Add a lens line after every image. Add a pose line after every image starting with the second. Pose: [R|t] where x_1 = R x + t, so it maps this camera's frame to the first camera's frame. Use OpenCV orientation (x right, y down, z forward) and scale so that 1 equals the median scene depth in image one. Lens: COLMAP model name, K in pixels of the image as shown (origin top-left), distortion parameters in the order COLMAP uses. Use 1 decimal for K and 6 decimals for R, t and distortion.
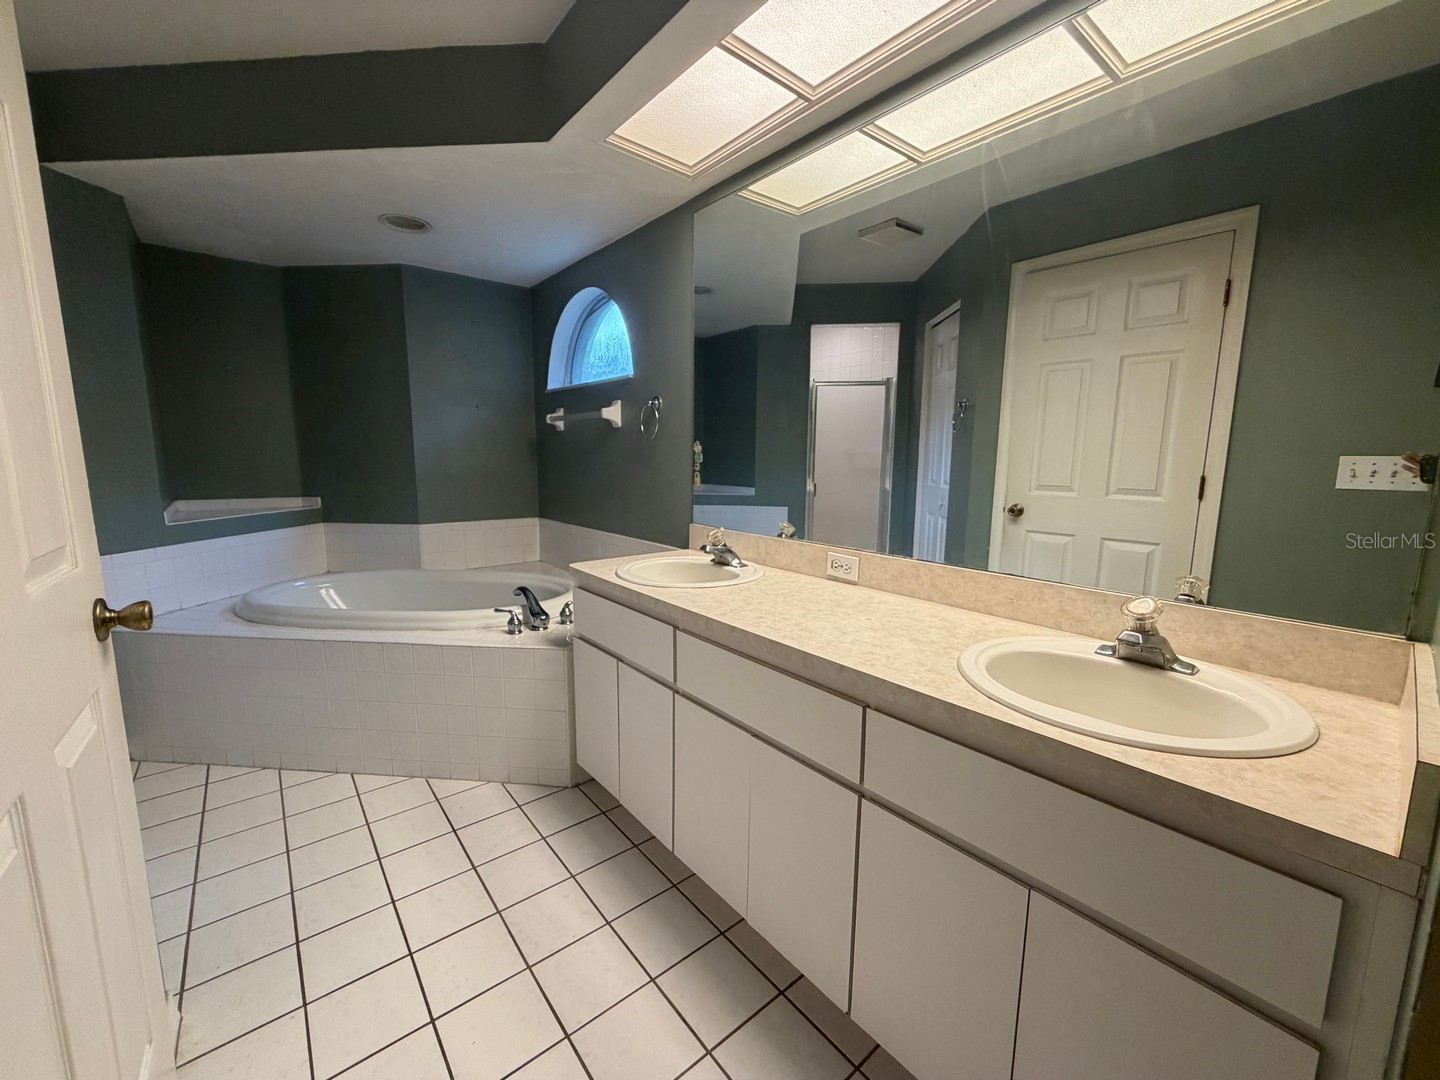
lens RADIAL K [[575.2, 0, 717.5], [0, 575.2, 535.1], [0, 0, 1]] dist [-0.000626, -0.000143]
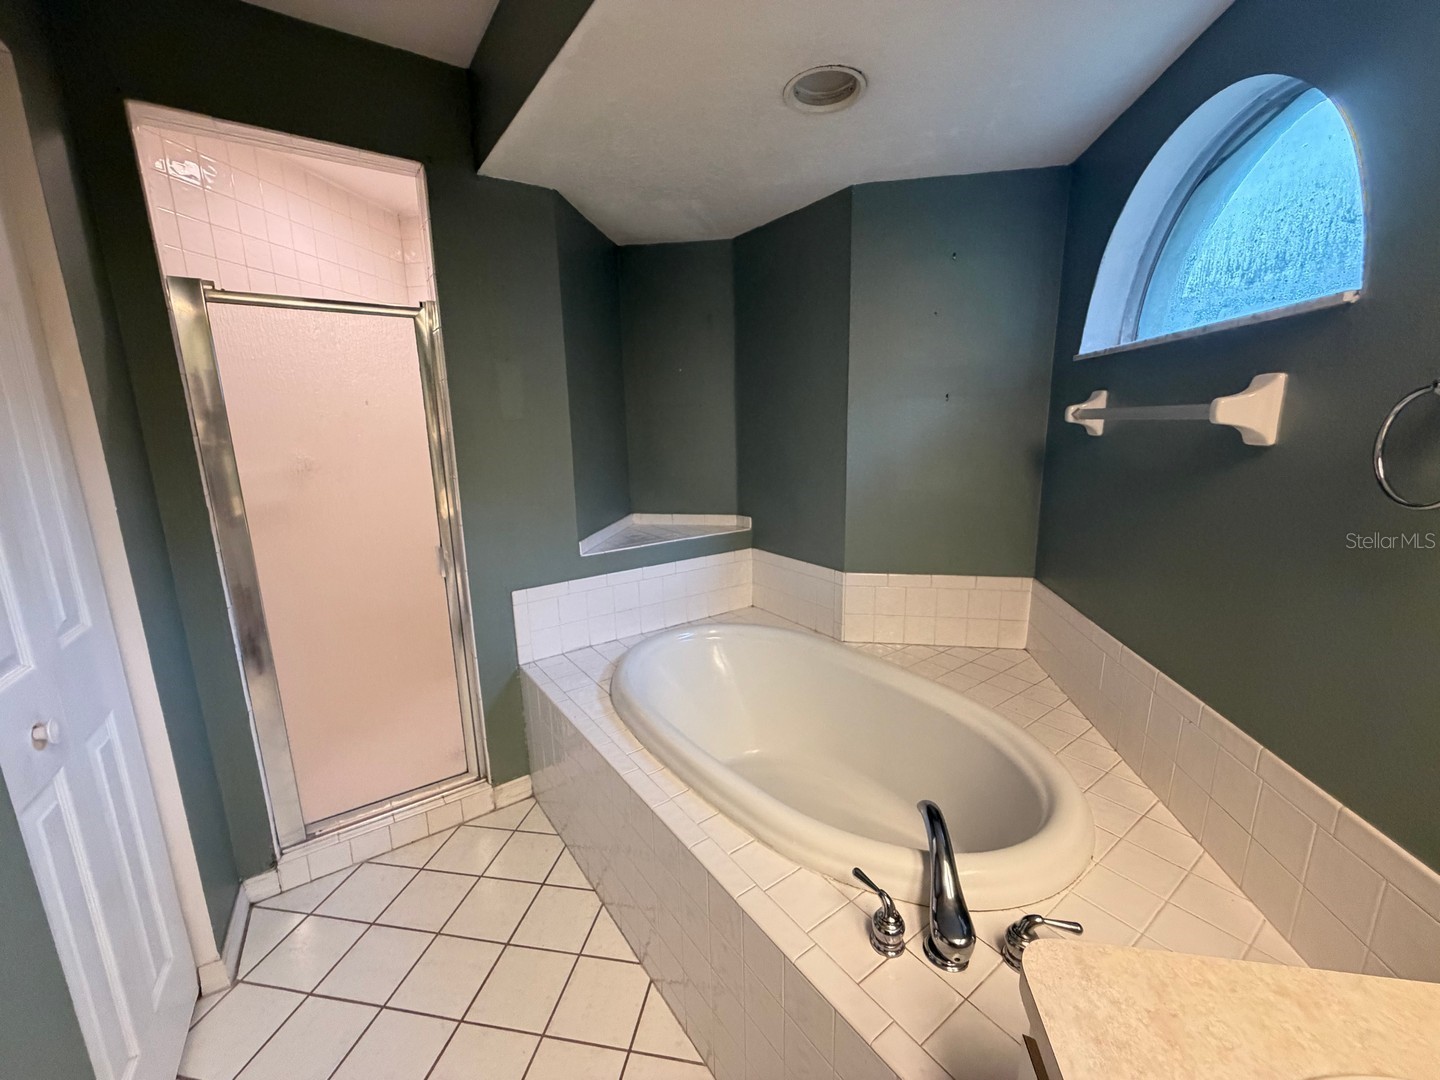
lens RADIAL K [[575.2, 0, 718.5], [0, 575.2, 534.8], [0, 0, 1]] dist [-0.000626, -0.000143]
pose [[0.653403, 0.127461, -0.746203, -0.103182], [-0.079144, 0.991823, 0.100115, -0.122441], [0.752862, -0.006358, 0.658148, 0.425952]]
